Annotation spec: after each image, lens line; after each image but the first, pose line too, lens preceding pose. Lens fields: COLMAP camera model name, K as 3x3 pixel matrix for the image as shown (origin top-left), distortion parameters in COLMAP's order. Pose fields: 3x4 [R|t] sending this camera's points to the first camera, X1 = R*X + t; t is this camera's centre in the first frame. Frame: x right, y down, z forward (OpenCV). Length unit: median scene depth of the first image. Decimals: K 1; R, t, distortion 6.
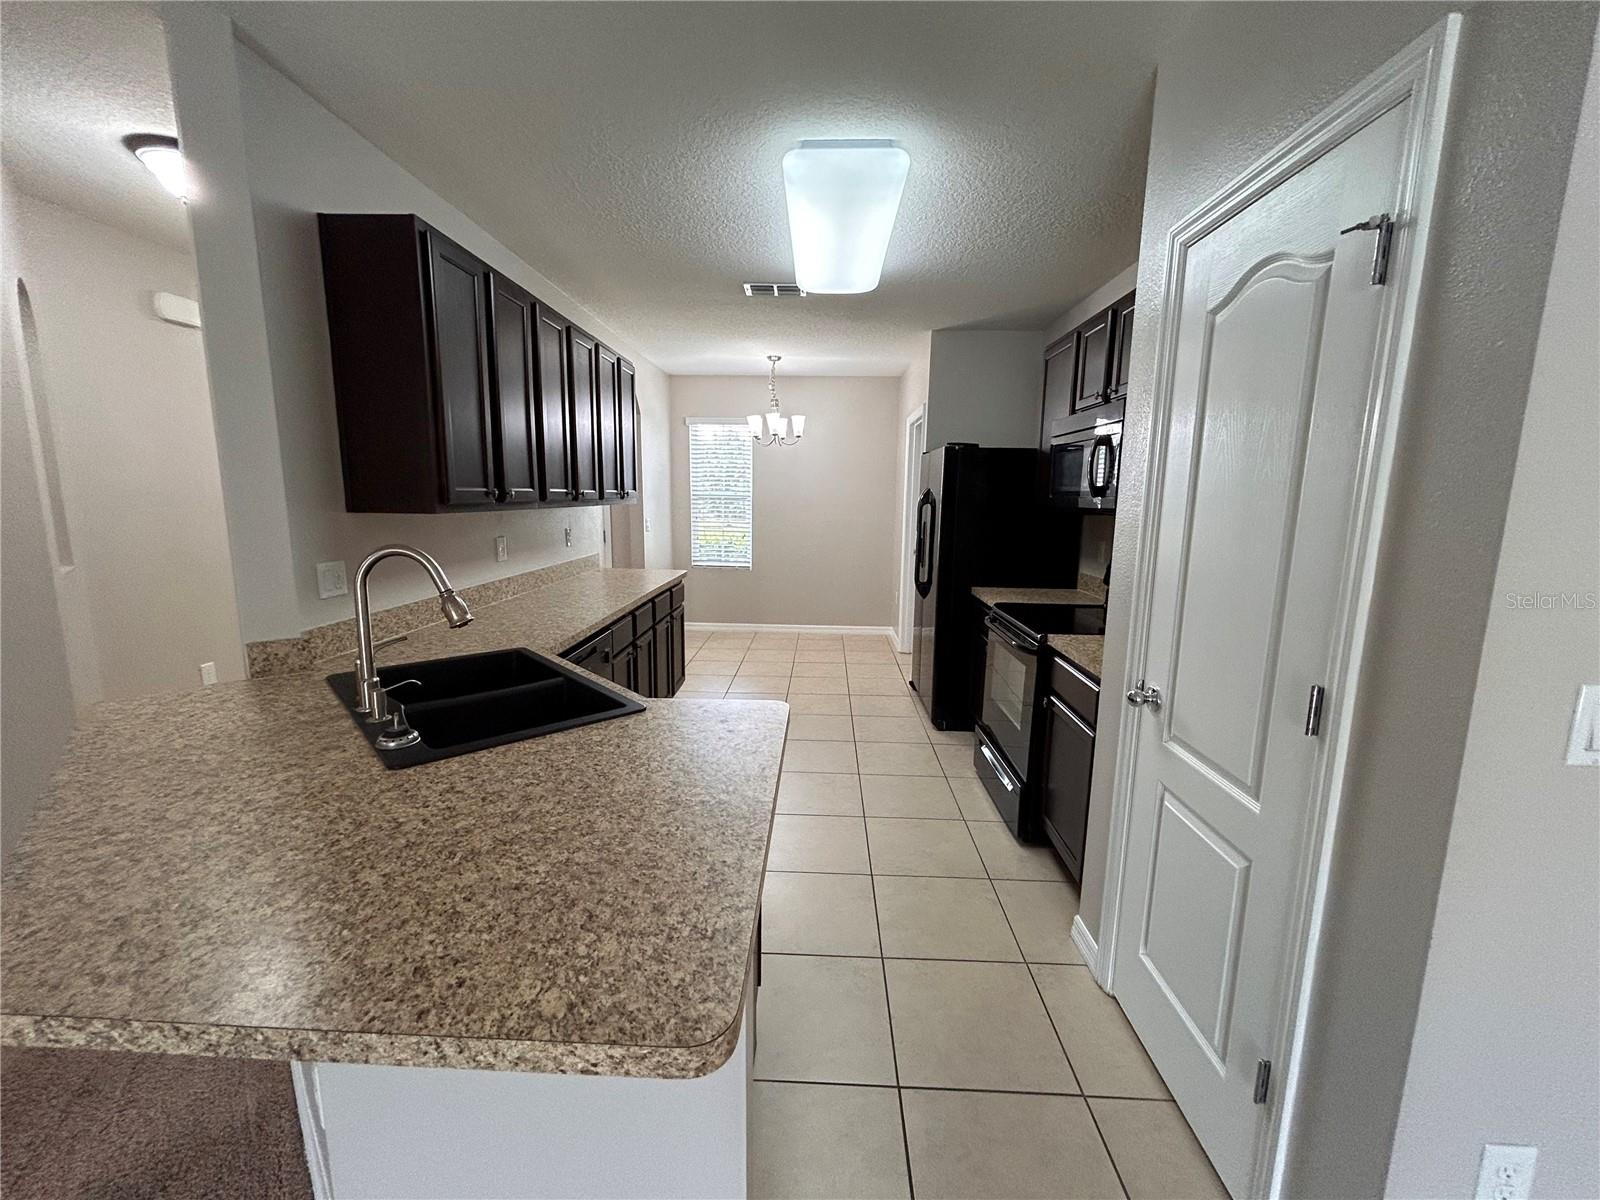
lens RADIAL K [[642.9, 0, 803.8], [0, 642.9, 597.1], [0, 0, 1]] dist [0.000459, 0.000525]
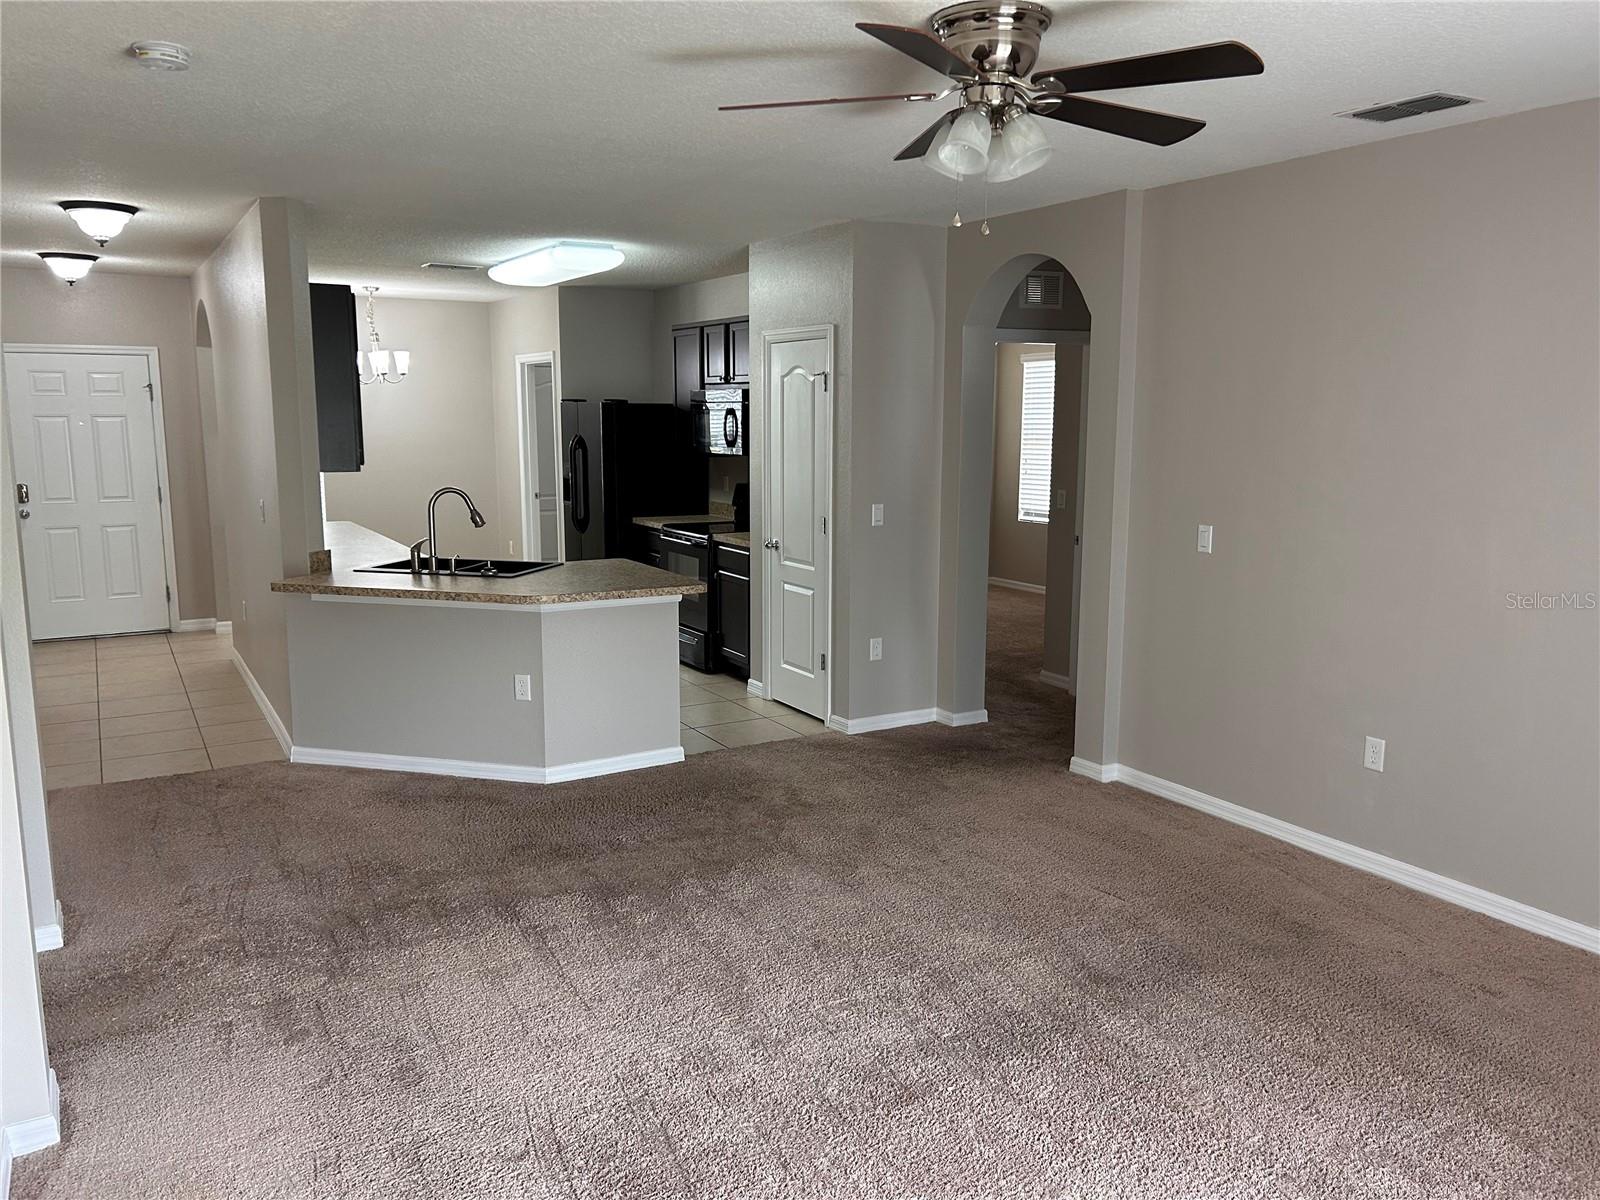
lens RADIAL K [[1204.2, 0, 806.3], [0, 1204.2, 602.2], [0, 0, 1]] dist [0.061257, 0.000739]
pose [[0.847422, -0.094568, 0.522429, -1.523382], [0.092021, 0.995278, 0.030895, 0.235616], [-0.522884, 0.021893, 0.852123, -2.536840]]
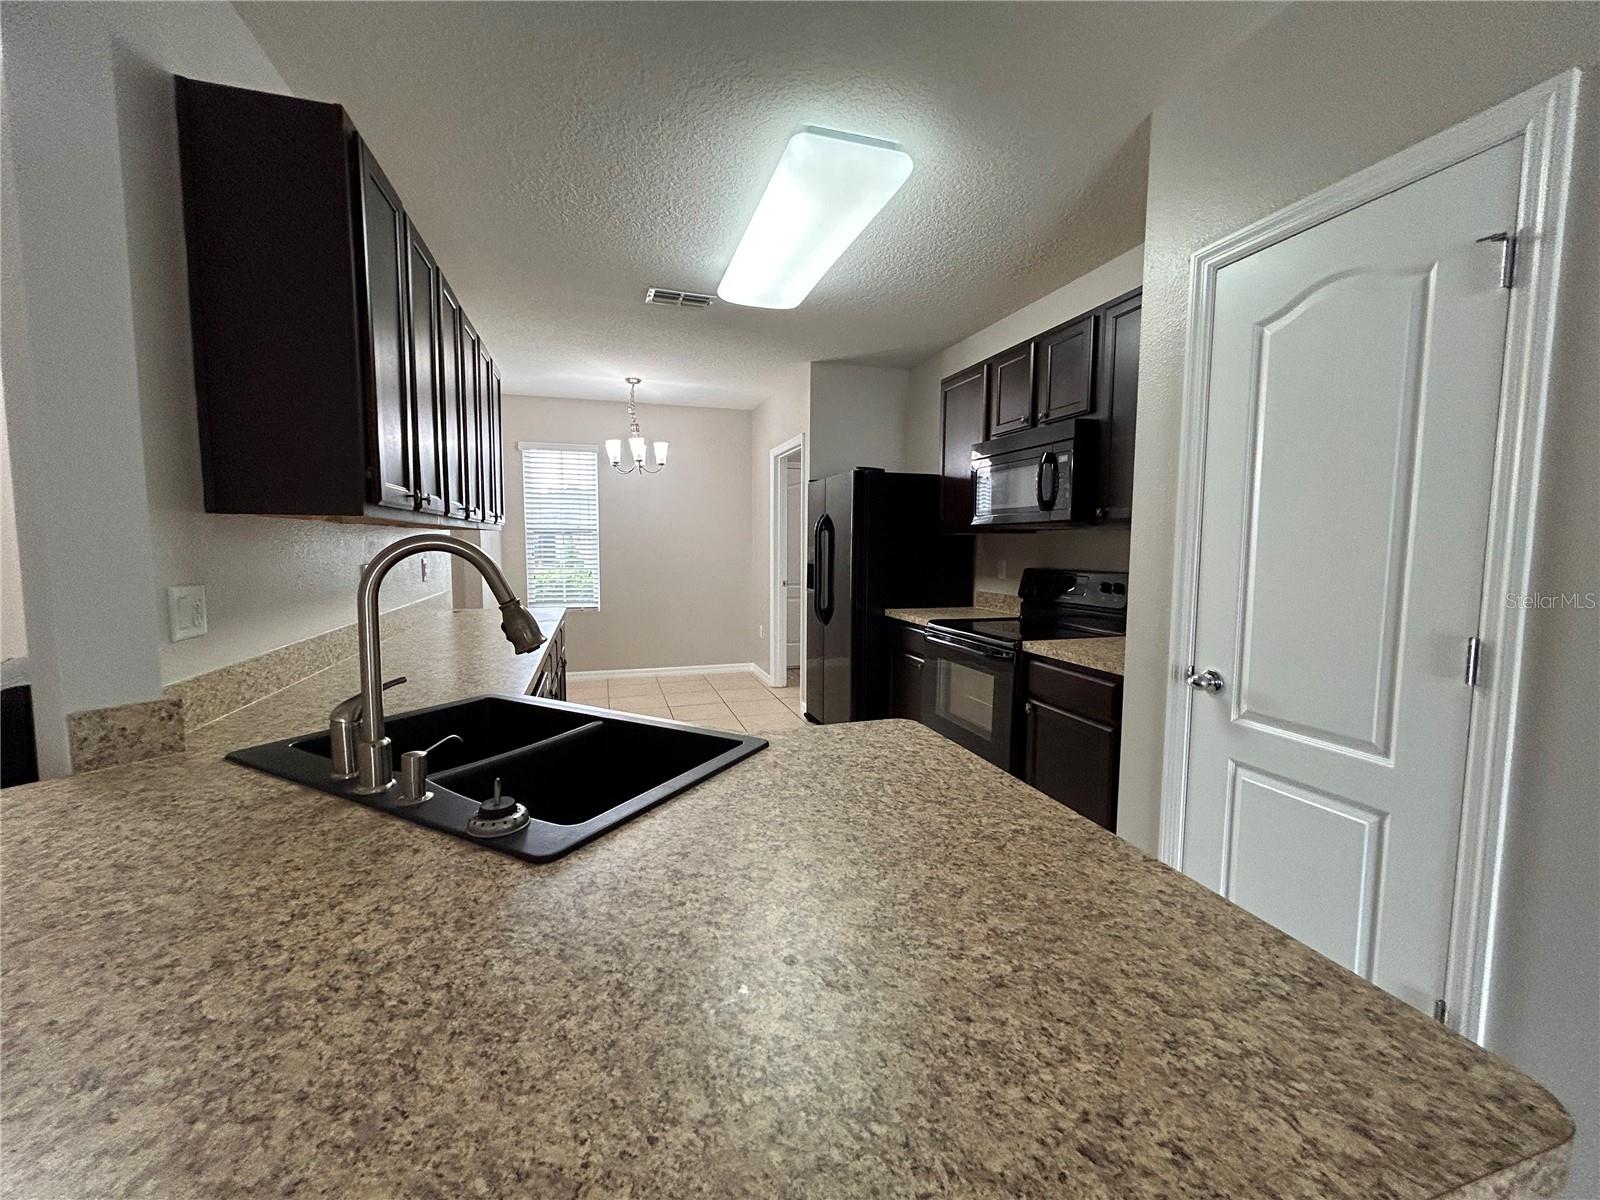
lens RADIAL K [[642.9, 0, 802.8], [0, 642.9, 597.8], [0, 0, 1]] dist [0.000459, 0.000525]
pose [[0.943517, -0.037341, 0.329212, -0.436245], [0.060442, 0.996354, -0.060213, 0.043351], [-0.325764, 0.076711, 0.942334, 0.213992]]
